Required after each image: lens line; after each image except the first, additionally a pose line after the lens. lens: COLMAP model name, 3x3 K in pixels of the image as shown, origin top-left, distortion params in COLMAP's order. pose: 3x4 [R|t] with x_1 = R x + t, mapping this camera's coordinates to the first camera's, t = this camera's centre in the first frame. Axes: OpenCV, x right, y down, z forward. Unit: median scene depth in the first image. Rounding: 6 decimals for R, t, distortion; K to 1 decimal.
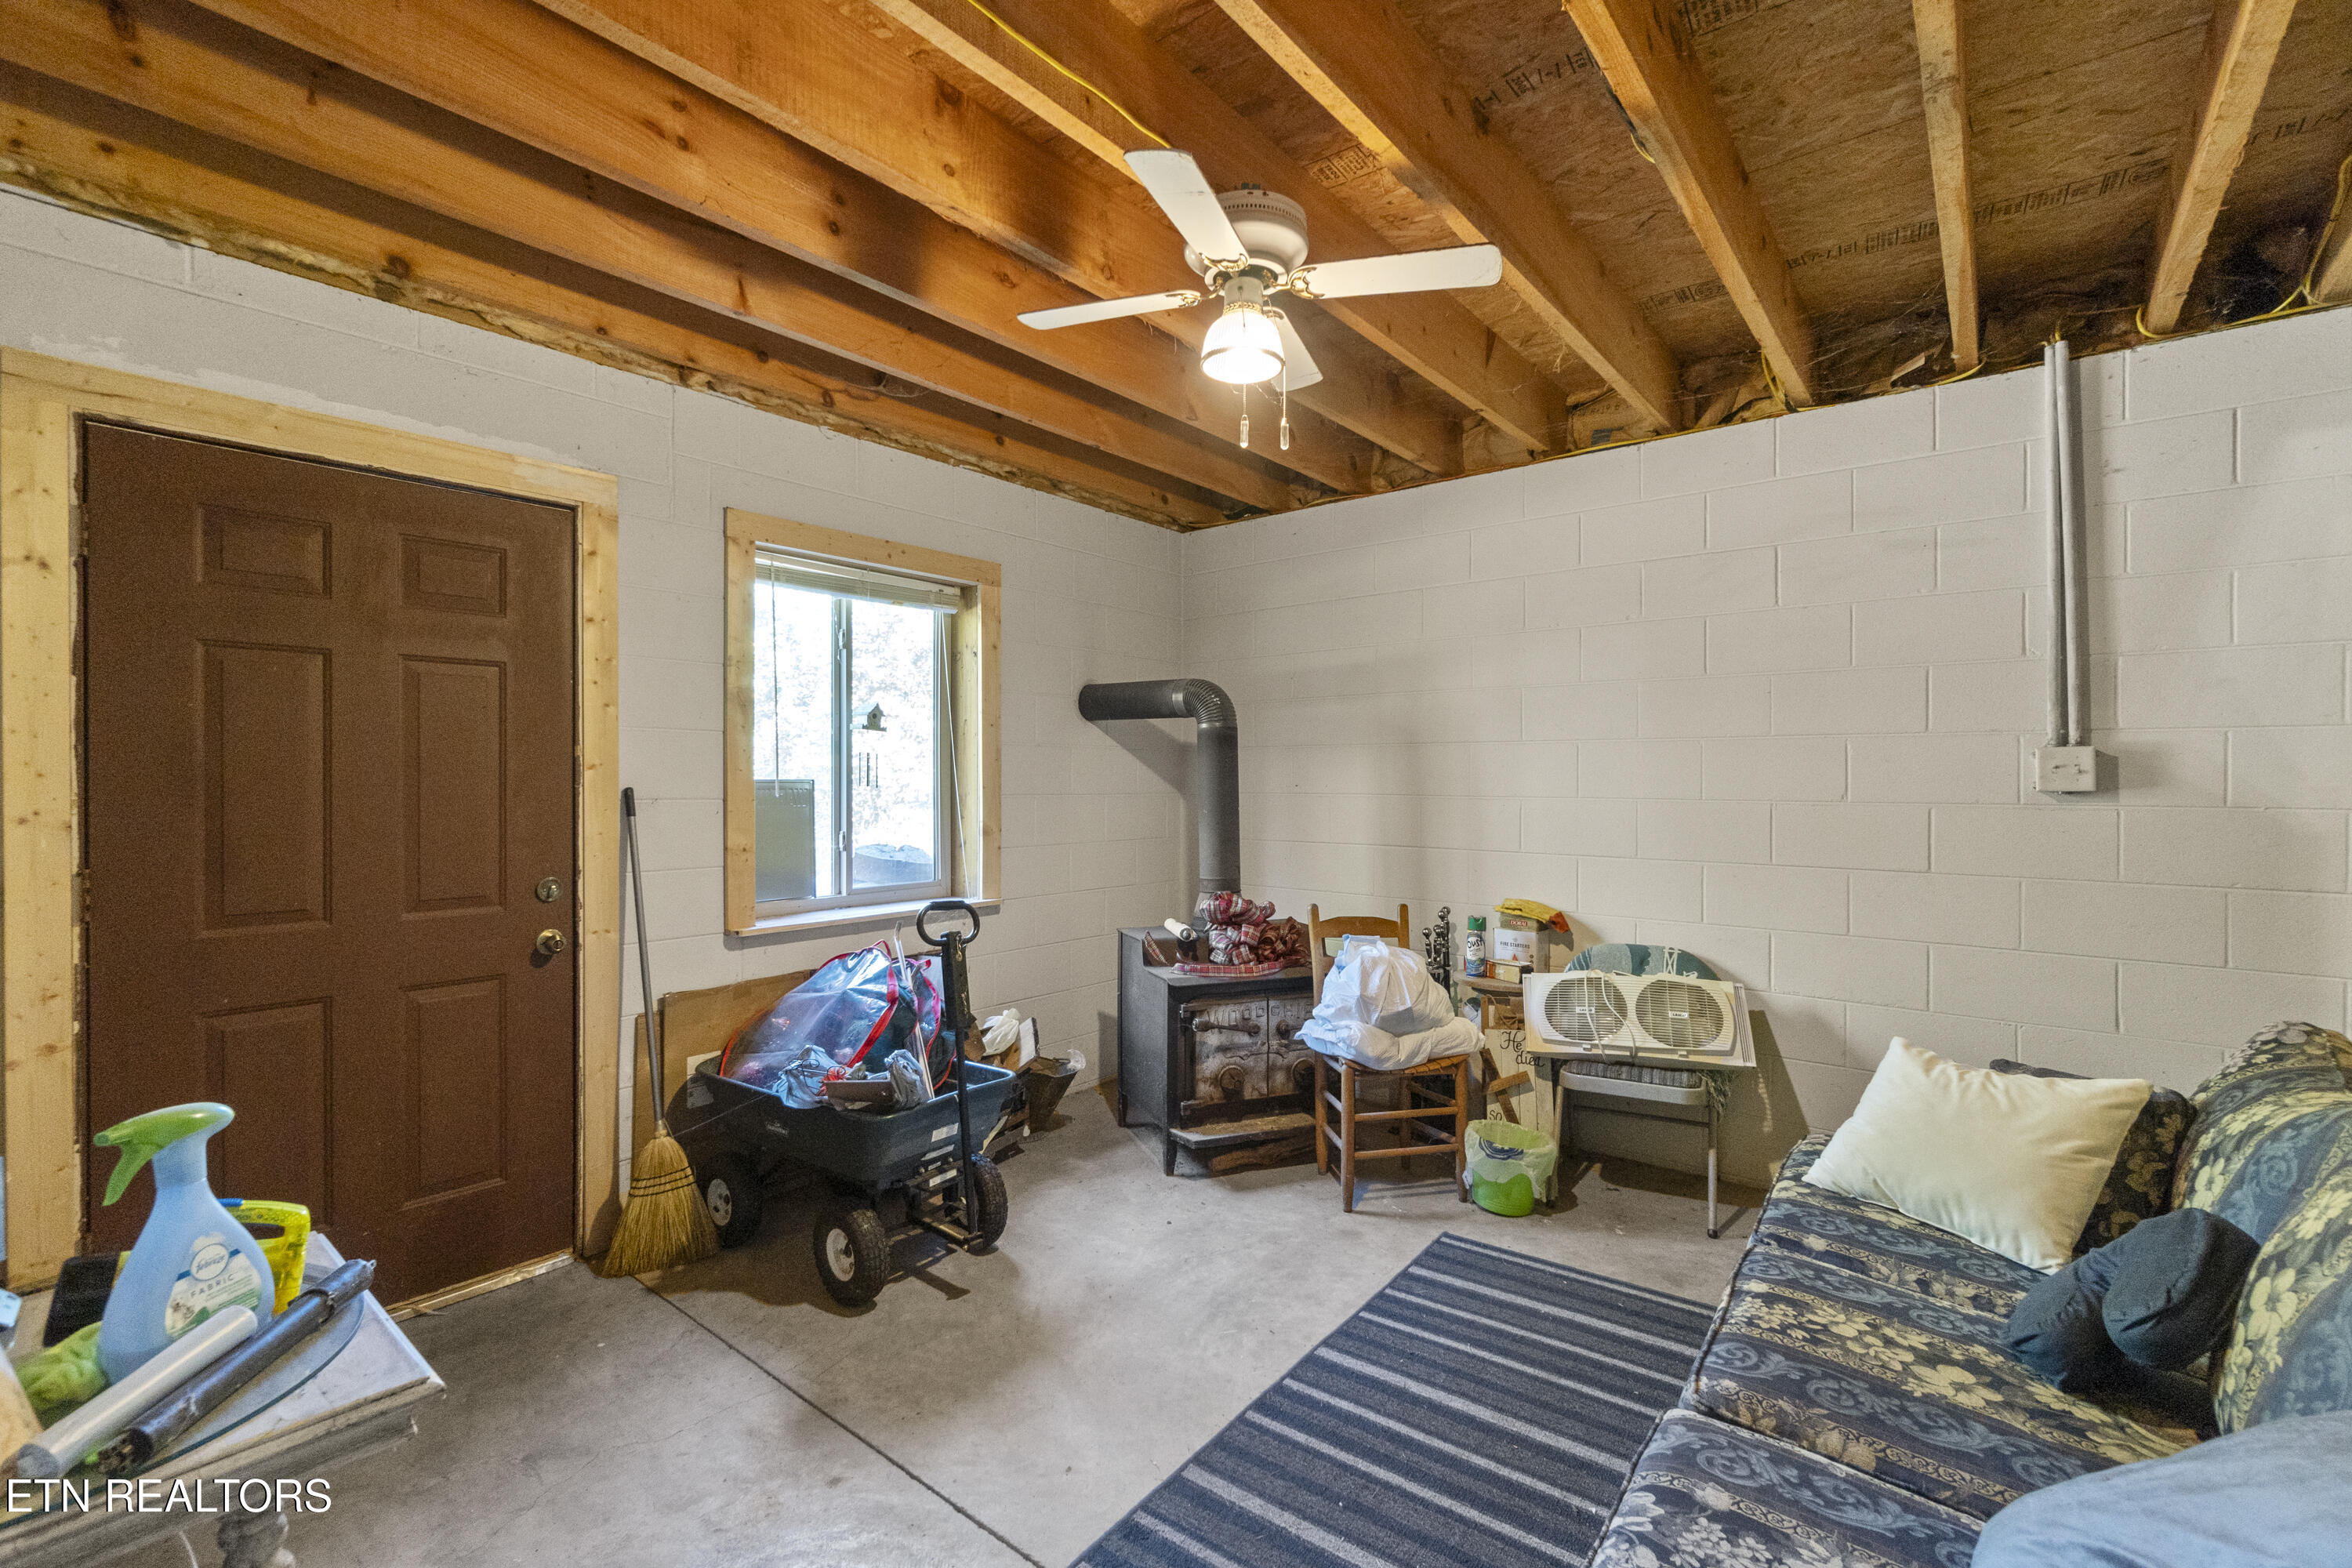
lens RADIAL K [[1020.1, 0, 1182.5], [0, 1020.1, 788.2], [0, 0, 1]] dist [-0.004344, -0.000959]
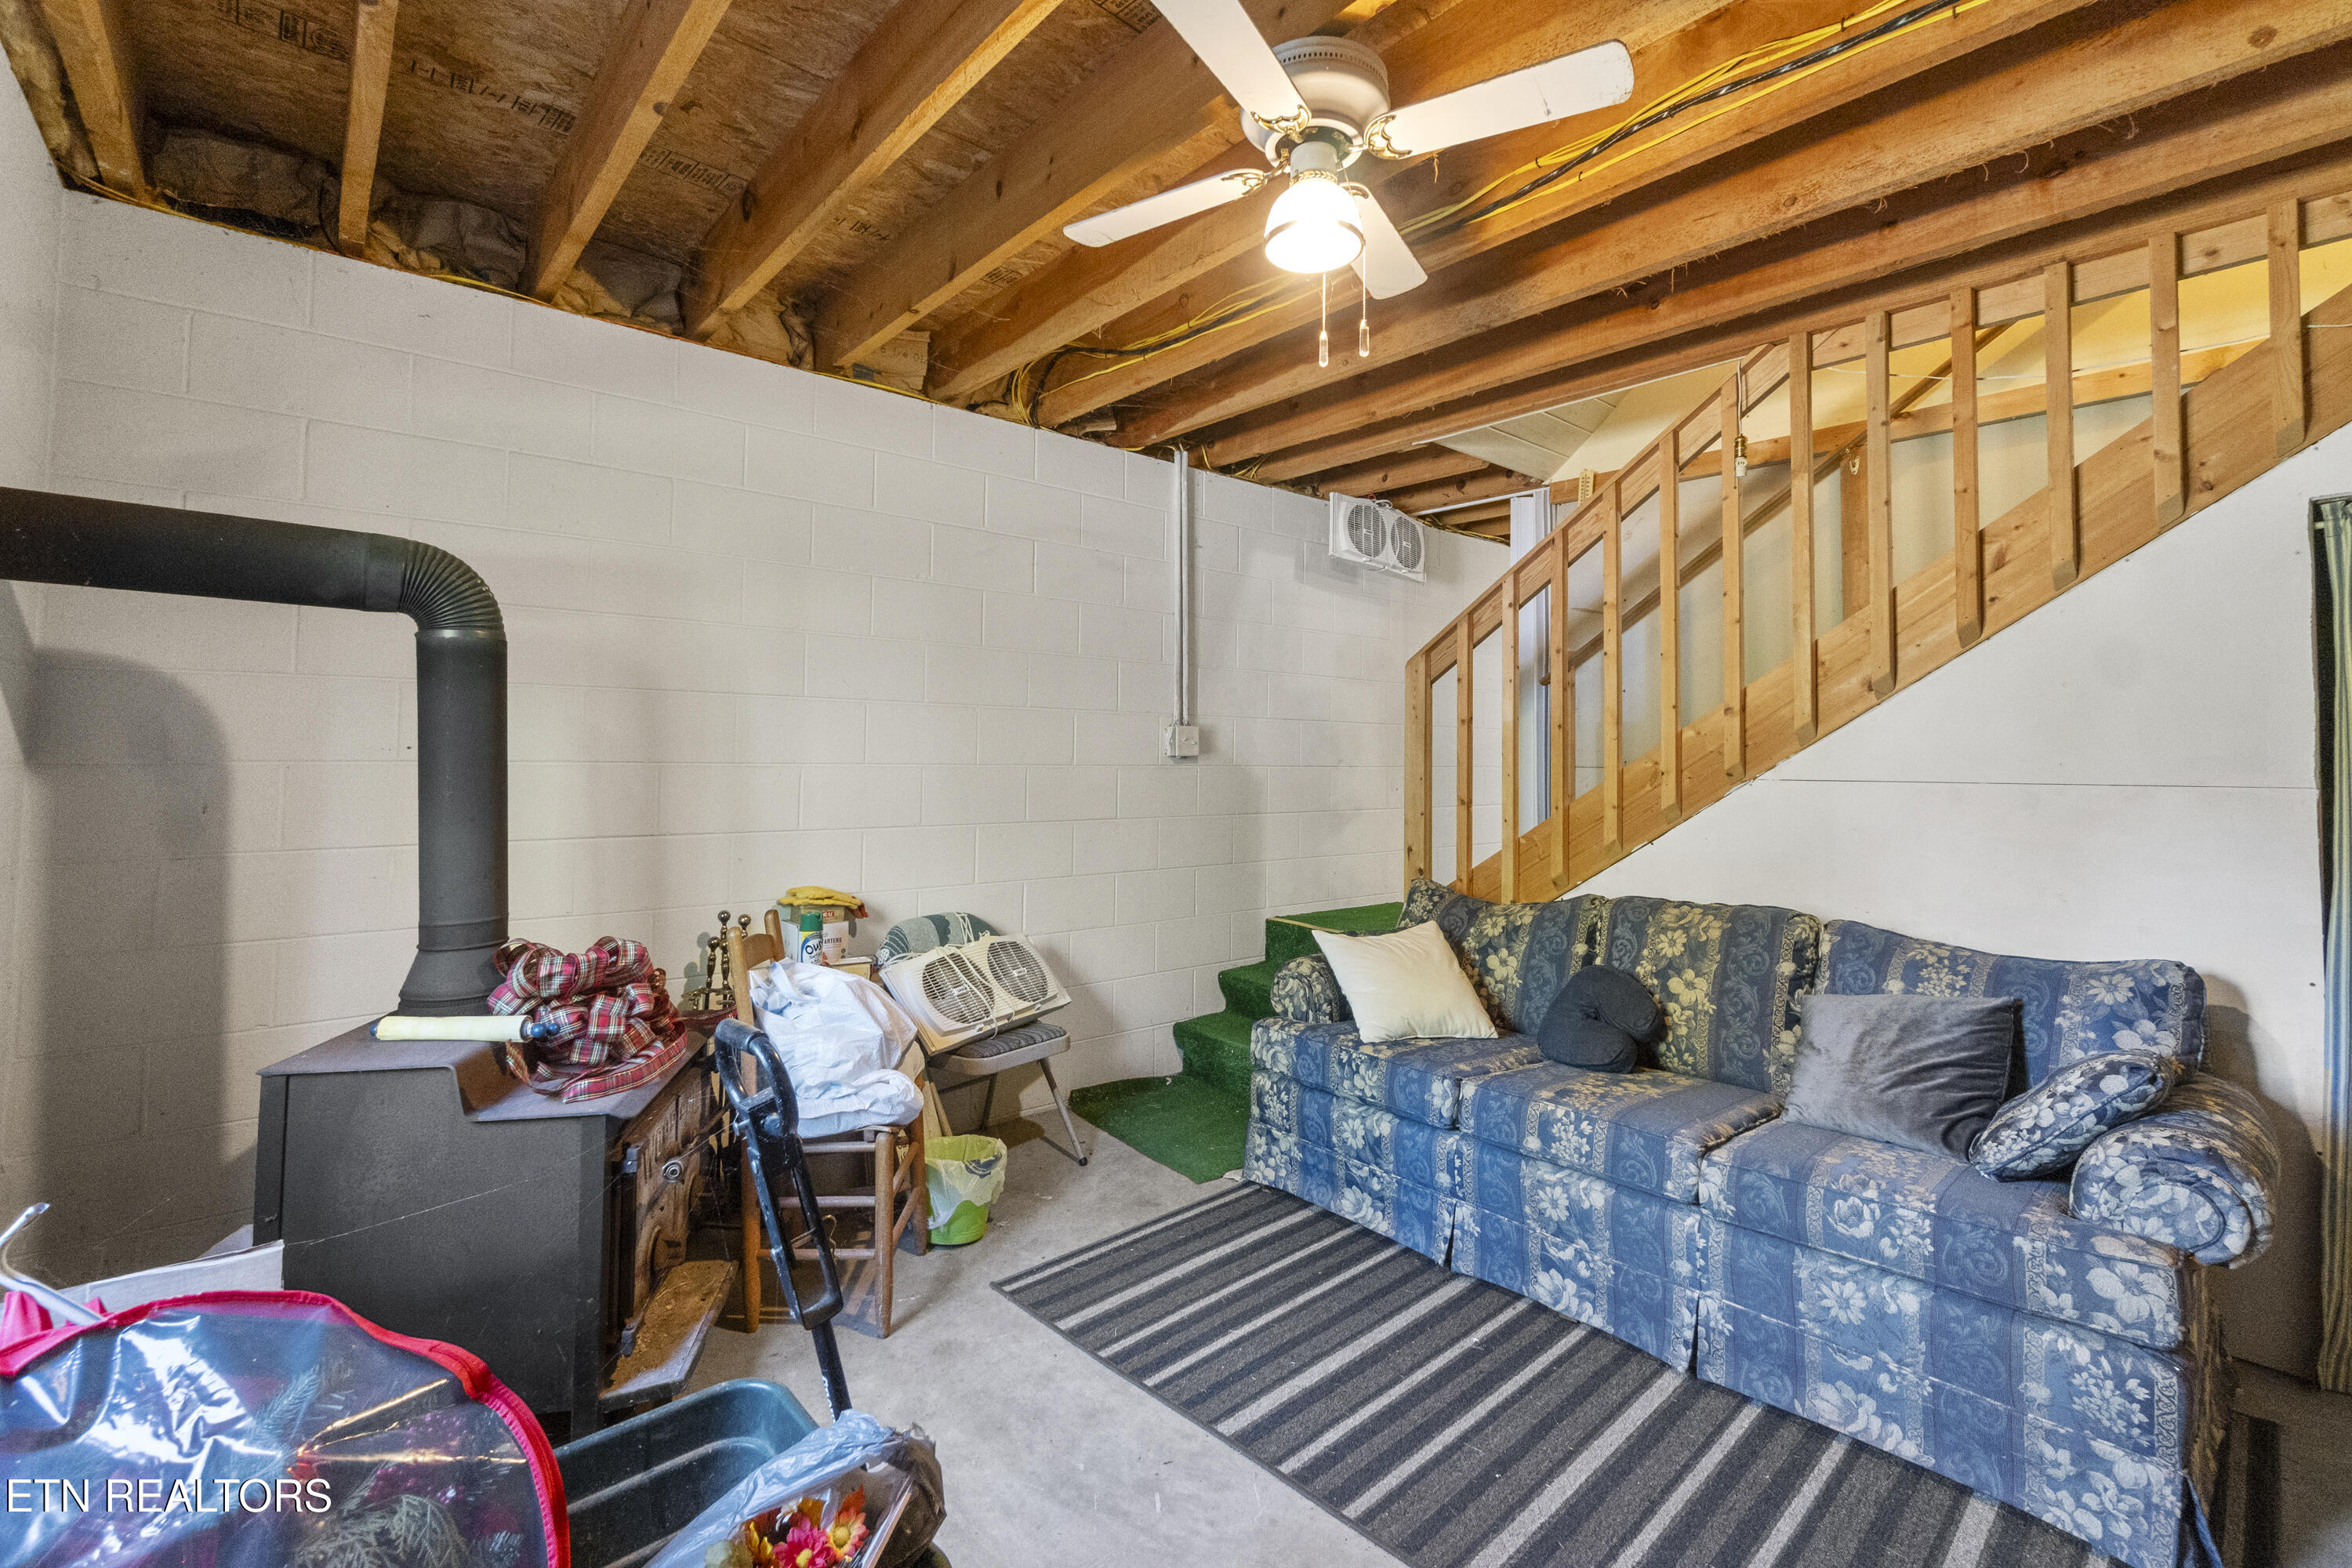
lens RADIAL K [[1020.1, 0, 1214.2], [0, 1020.1, 718.8], [0, 0, 1]] dist [-0.004344, -0.000959]
pose [[0.168274, 0.030023, 0.985283, -0.637950], [-0.010366, 0.999535, -0.028686, -0.010545], [-0.985686, -0.005386, 0.168507, 0.779117]]
